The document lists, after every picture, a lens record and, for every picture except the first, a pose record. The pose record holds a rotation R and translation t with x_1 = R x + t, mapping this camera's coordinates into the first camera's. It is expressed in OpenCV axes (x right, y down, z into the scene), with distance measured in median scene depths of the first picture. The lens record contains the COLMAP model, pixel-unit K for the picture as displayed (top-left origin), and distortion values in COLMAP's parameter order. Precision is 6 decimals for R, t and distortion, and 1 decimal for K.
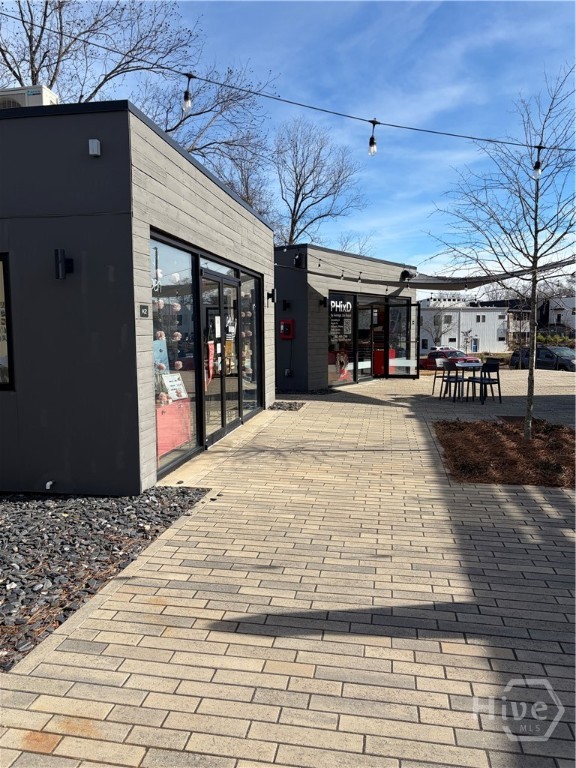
lens RADIAL K [[575.8, 0, 292.2], [0, 575.8, 383.7], [0, 0, 1]] dist [0.050472, -0.069012]
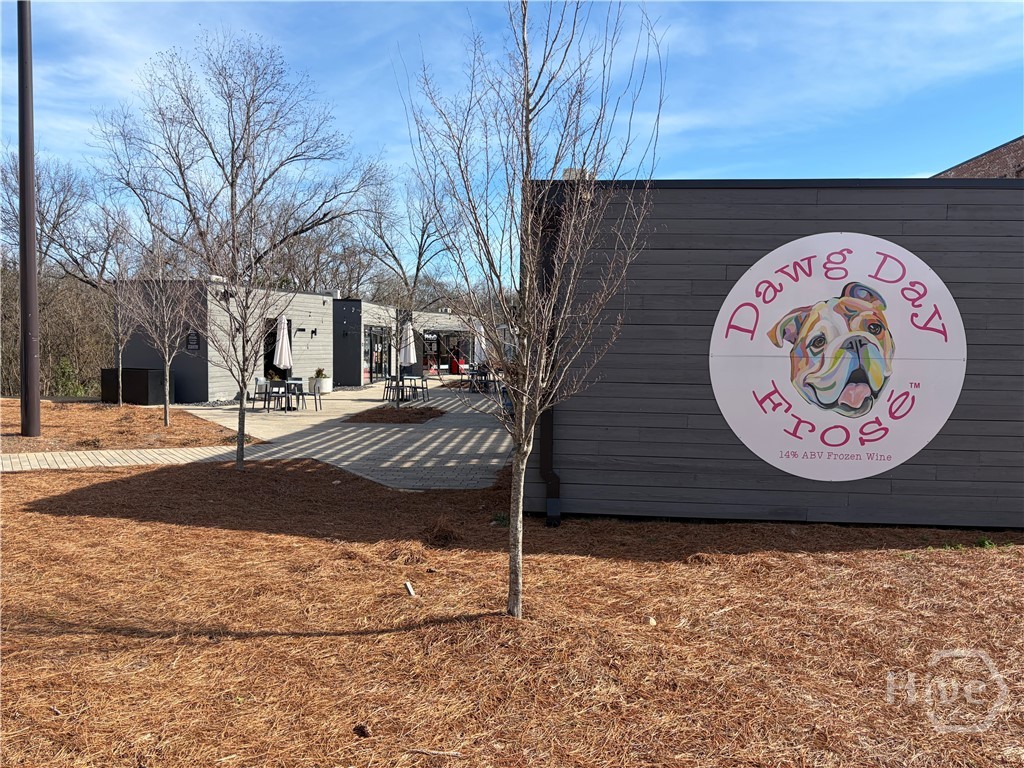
lens RADIAL K [[774.2, 0, 509.3], [0, 774.2, 377.1], [0, 0, 1]] dist [0.053972, -0.051998]
pose [[0.995009, 0.016967, 0.098334, 0.134926], [-0.012013, 0.998639, -0.050755, 0.201588], [-0.099061, 0.049320, 0.993858, -2.457263]]
